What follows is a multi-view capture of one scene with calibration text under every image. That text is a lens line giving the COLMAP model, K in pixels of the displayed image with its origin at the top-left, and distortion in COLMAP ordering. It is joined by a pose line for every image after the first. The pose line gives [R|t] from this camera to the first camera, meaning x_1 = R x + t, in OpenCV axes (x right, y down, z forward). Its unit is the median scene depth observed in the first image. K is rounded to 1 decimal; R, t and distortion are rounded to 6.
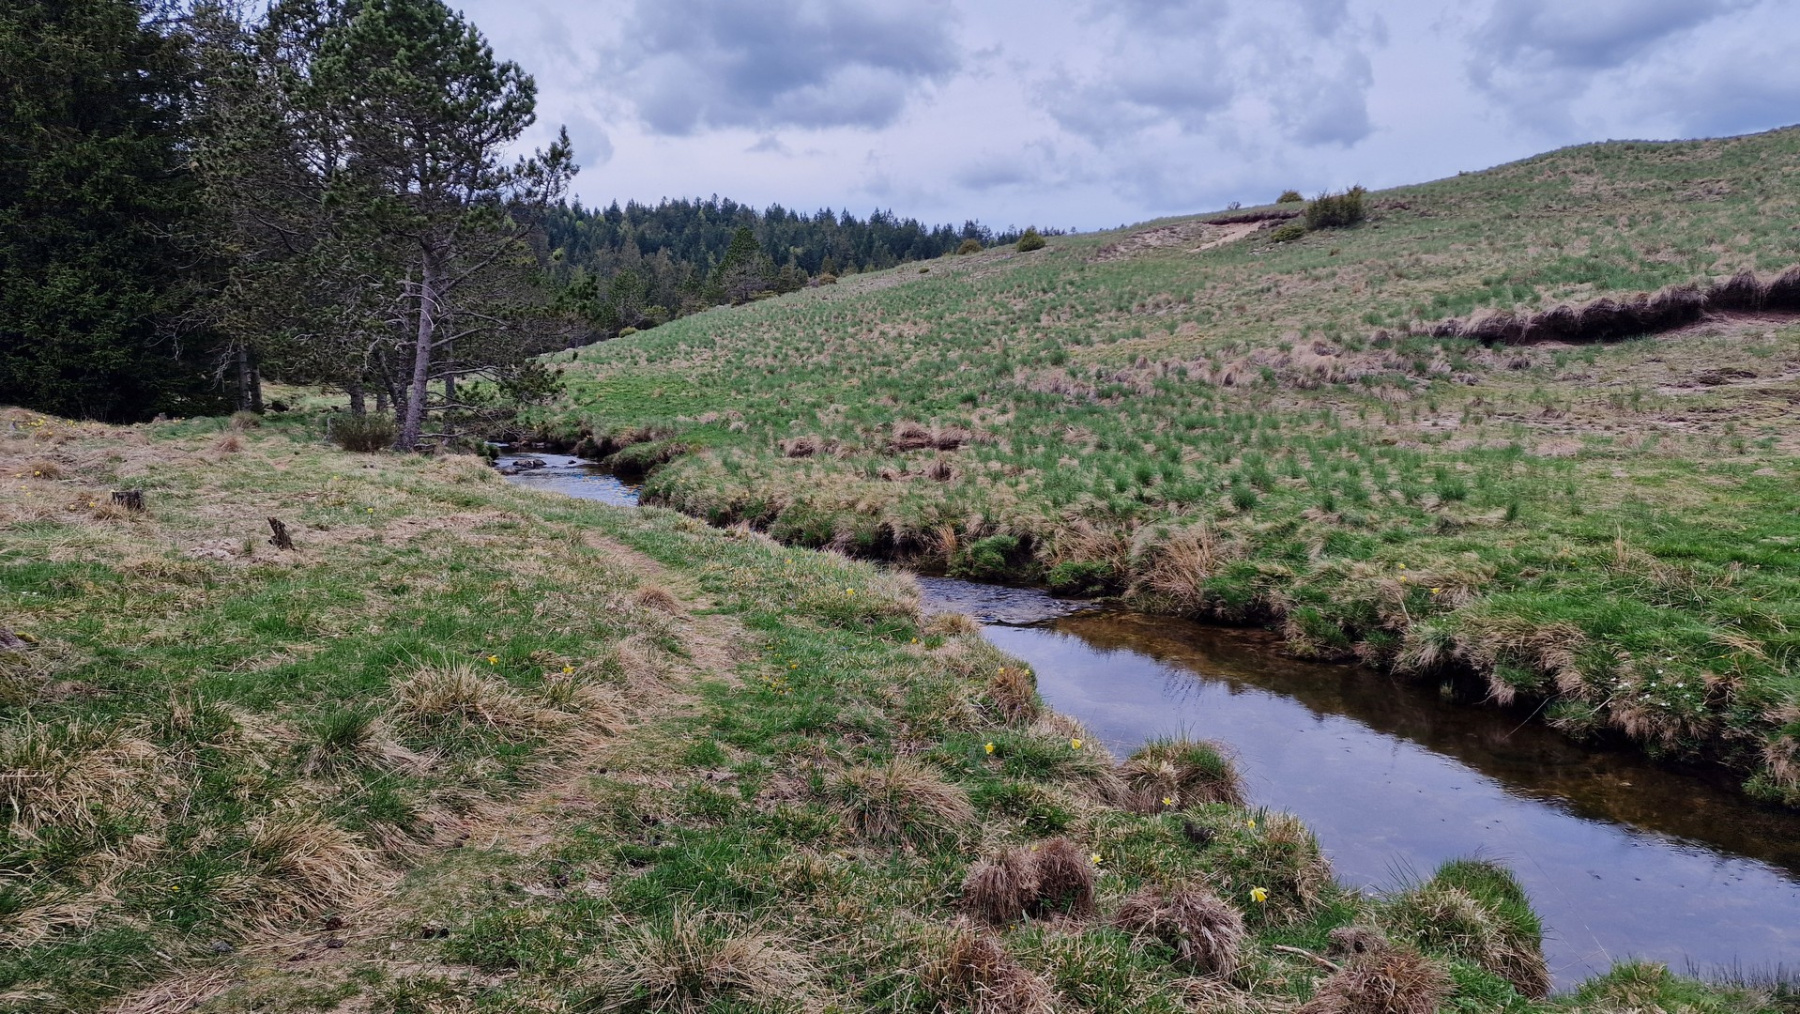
lens RADIAL K [[1207.8, 0, 895.5], [0, 1207.8, 503.6], [0, 0, 1]] dist [0.085504, -0.001193]
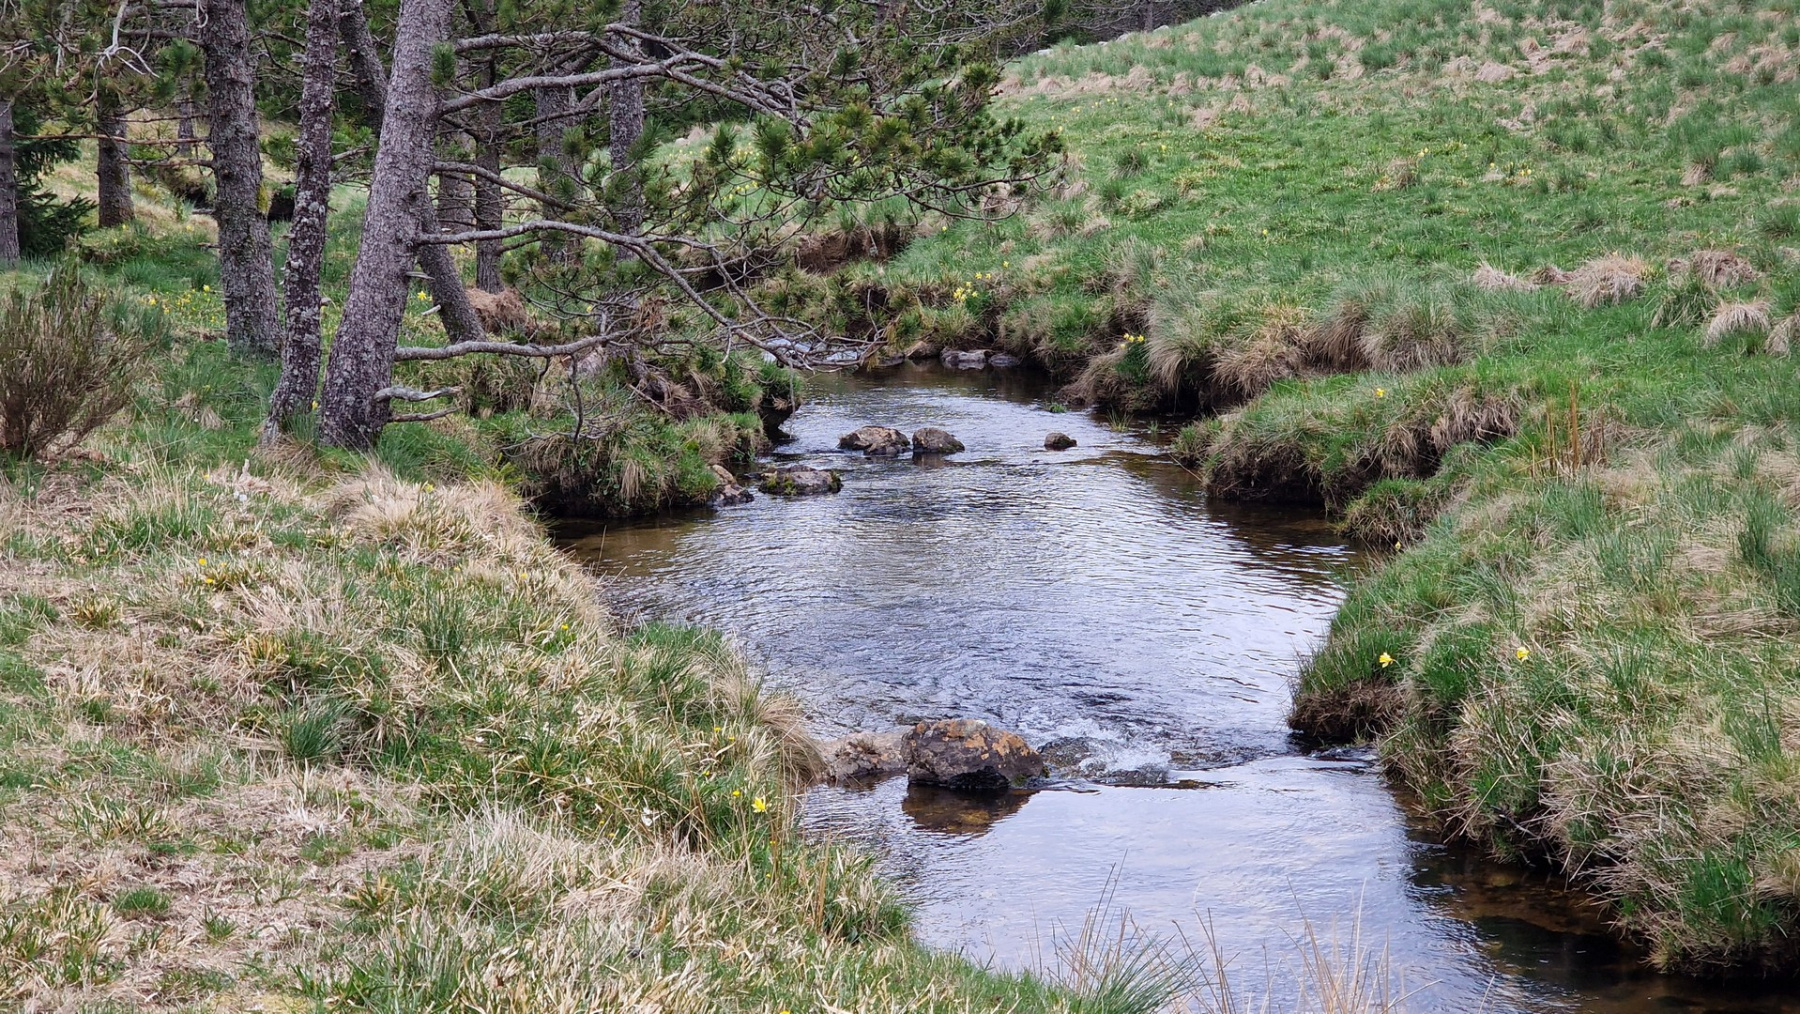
lens RADIAL K [[3472.0, 0, 899.8], [0, 3472.0, 506.1], [0, 0, 1]] dist [-0.026737, 0.000000]
pose [[0.945286, 0.038326, -0.323984, -0.056405], [-0.036825, 0.999264, 0.010766, -0.025255], [0.324158, 0.001754, 0.946001, 0.276547]]
